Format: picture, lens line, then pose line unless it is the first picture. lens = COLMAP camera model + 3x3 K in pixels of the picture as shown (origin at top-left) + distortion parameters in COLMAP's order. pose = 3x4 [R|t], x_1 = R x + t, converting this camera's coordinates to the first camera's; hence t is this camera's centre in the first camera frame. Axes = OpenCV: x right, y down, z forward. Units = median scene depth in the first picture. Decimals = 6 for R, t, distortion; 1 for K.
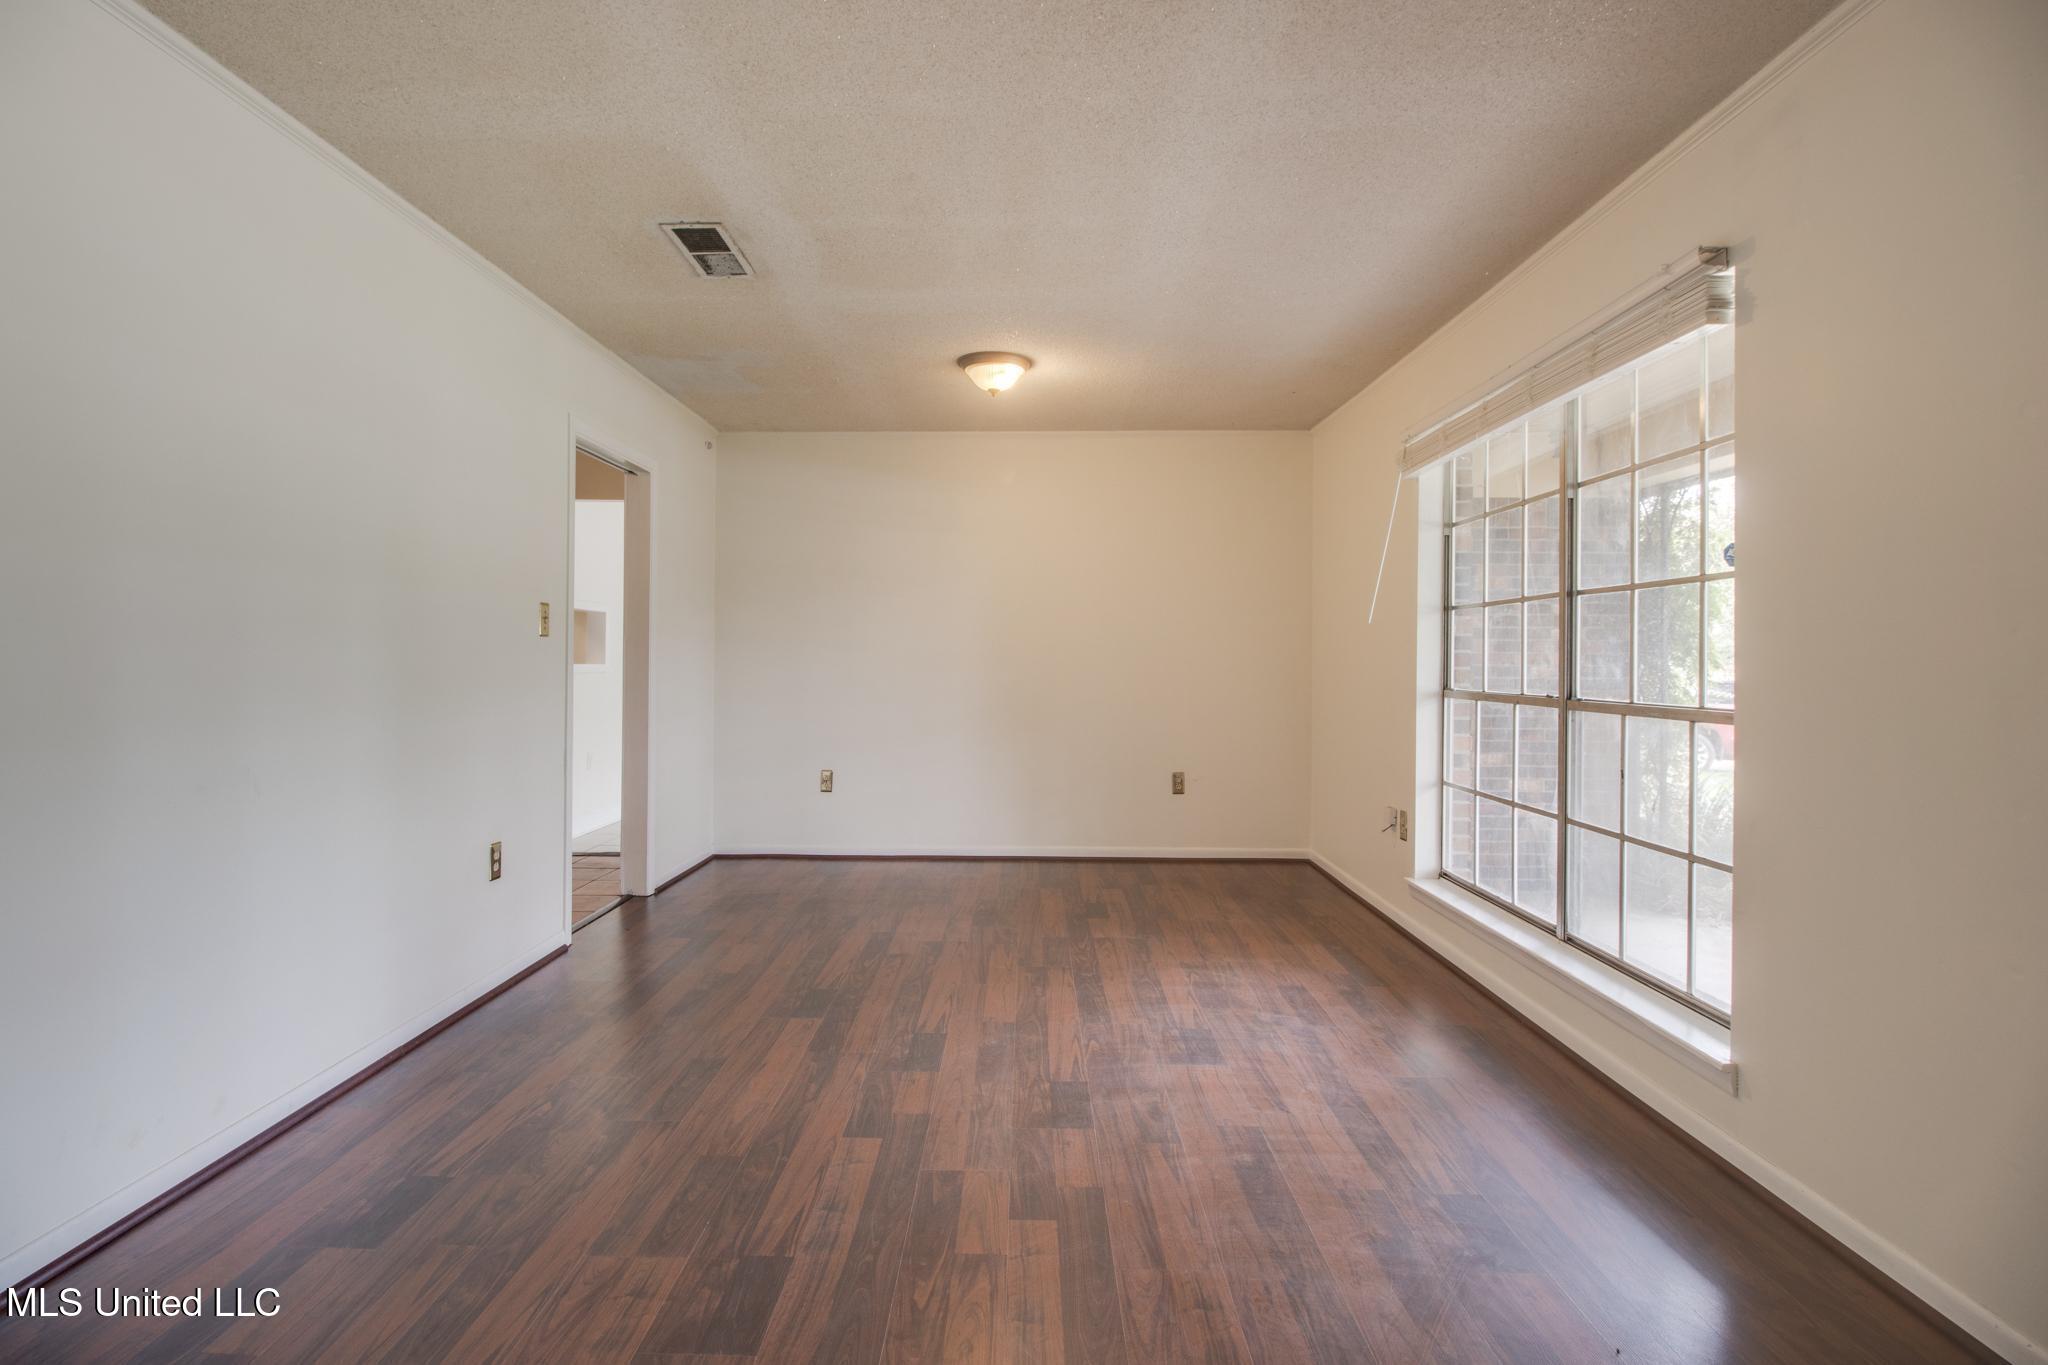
lens RADIAL K [[952.4, 0, 1007.3], [0, 952.4, 655.1], [0, 0, 1]] dist [-0.010938, 0.000789]
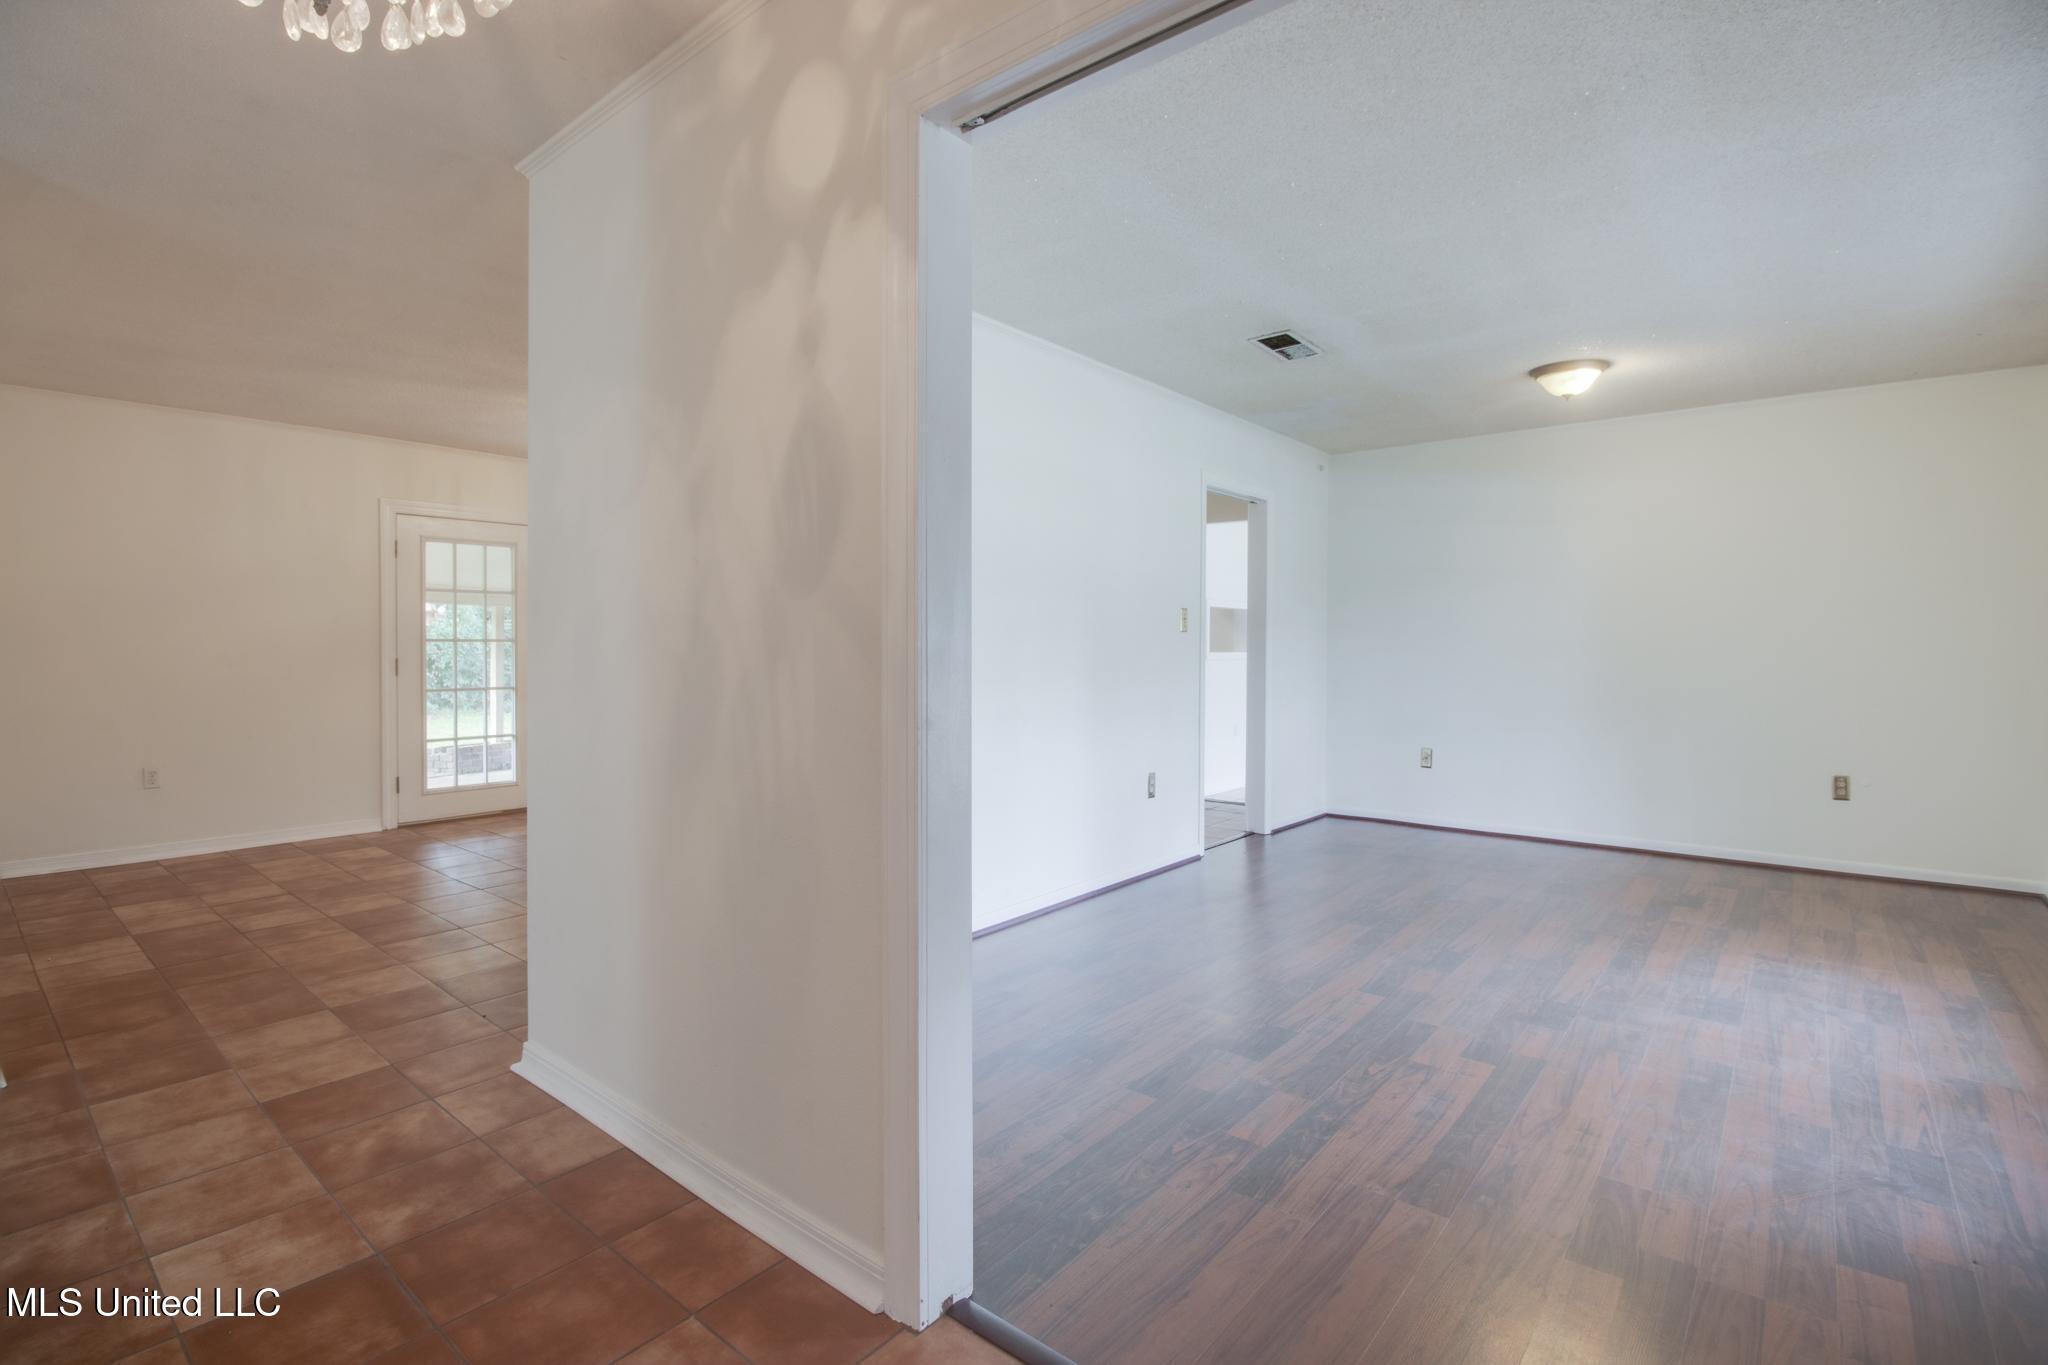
lens RADIAL K [[952.4, 0, 1019.2], [0, 952.4, 671.8], [0, 0, 1]] dist [-0.010938, 0.000789]
pose [[0.784655, 0.014849, -0.619755, 0.212326], [0.003019, 0.999610, 0.027772, -0.000499], [0.619926, -0.023663, 0.784304, -0.281293]]
